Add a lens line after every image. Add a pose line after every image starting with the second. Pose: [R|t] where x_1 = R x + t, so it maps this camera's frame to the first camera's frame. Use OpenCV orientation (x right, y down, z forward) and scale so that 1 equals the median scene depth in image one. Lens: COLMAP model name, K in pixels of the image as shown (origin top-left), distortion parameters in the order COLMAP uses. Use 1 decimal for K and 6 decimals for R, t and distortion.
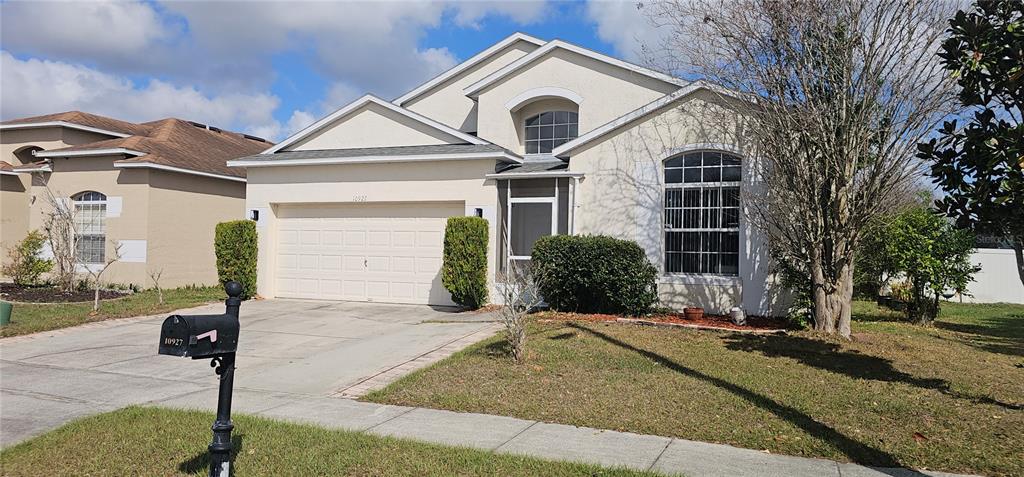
lens RADIAL K [[671.2, 0, 518.1], [0, 671.2, 235.3], [0, 0, 1]] dist [0.067673, -0.058463]
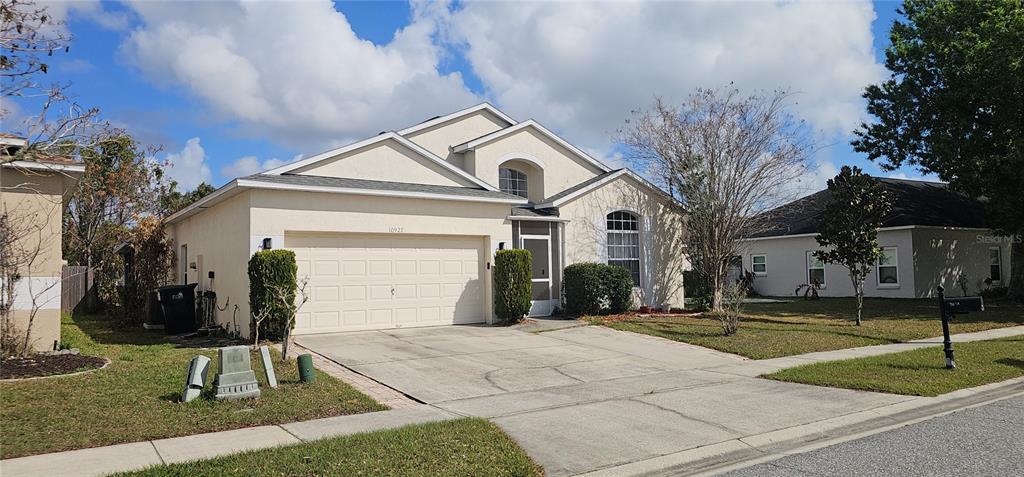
lens RADIAL K [[671.2, 0, 518.1], [0, 671.2, 235.3], [0, 0, 1]] dist [0.067673, -0.058463]
pose [[0.548702, 0.026881, 0.835586, -1.134969], [0.007227, 0.999293, -0.036894, -0.006770], [-0.835987, 0.026283, 0.548120, 0.296316]]
